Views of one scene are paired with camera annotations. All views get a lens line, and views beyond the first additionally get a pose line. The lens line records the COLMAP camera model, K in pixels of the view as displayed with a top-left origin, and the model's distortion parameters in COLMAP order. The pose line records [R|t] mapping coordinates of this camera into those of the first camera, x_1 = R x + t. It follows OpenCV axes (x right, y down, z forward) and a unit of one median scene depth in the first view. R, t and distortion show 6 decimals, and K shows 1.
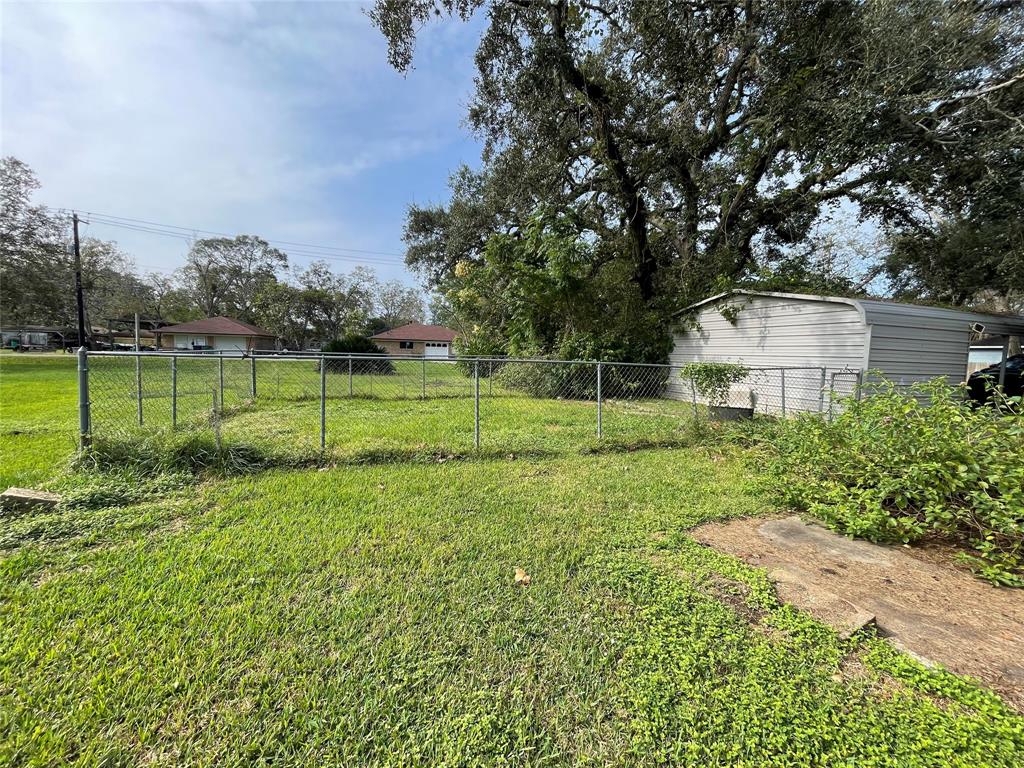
lens RADIAL K [[416.8, 0, 512.2], [0, 416.8, 381.9], [0, 0, 1]] dist [-0.003457, -0.000231]
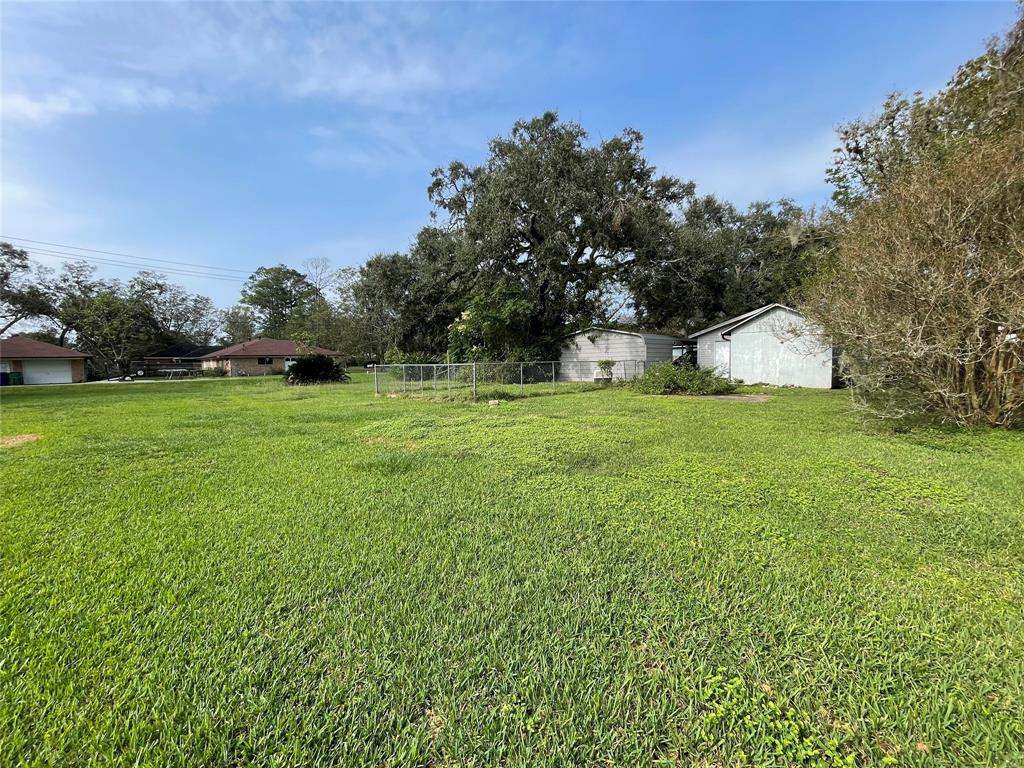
lens RADIAL K [[416.8, 0, 514.1], [0, 416.8, 385.5], [0, 0, 1]] dist [-0.003457, -0.000231]
pose [[0.887212, -0.071859, 0.455731, -0.760561], [0.076217, 0.997052, 0.008836, 0.030206], [-0.455022, 0.026895, 0.890074, -0.668273]]
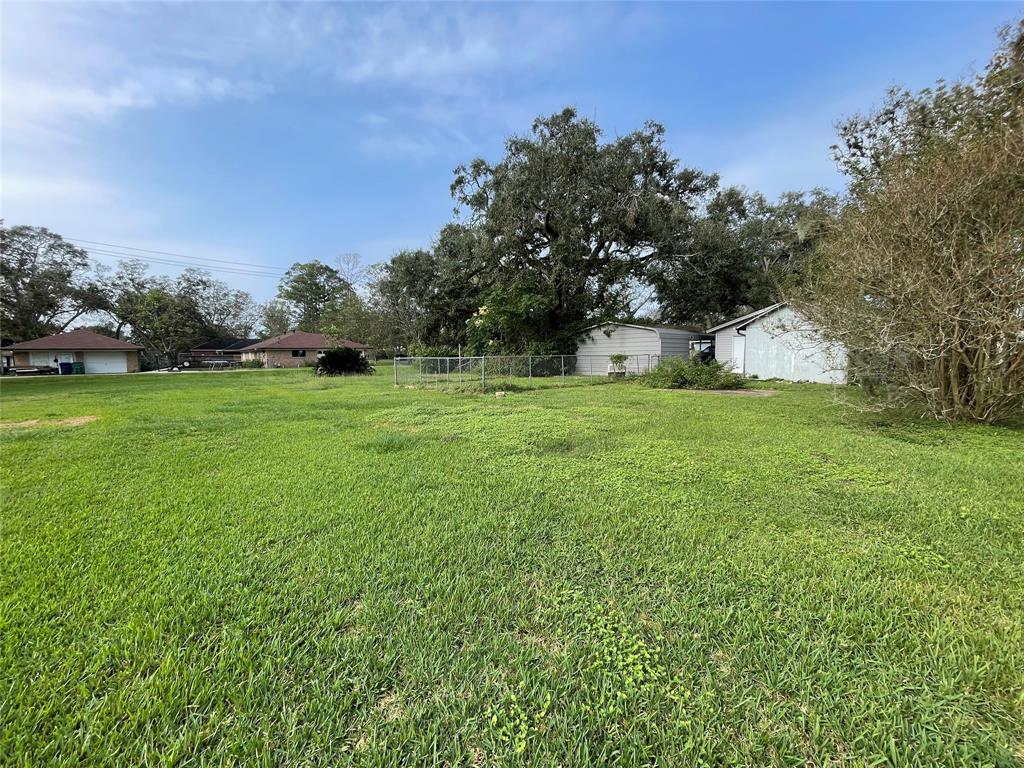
lens RADIAL K [[416.8, 0, 513.6], [0, 416.8, 386.1], [0, 0, 1]] dist [-0.003457, -0.000231]
pose [[0.916681, -0.068887, 0.393637, -0.732381], [0.066540, 0.997591, 0.019625, 0.038106], [-0.394041, 0.008203, 0.919056, -0.738646]]
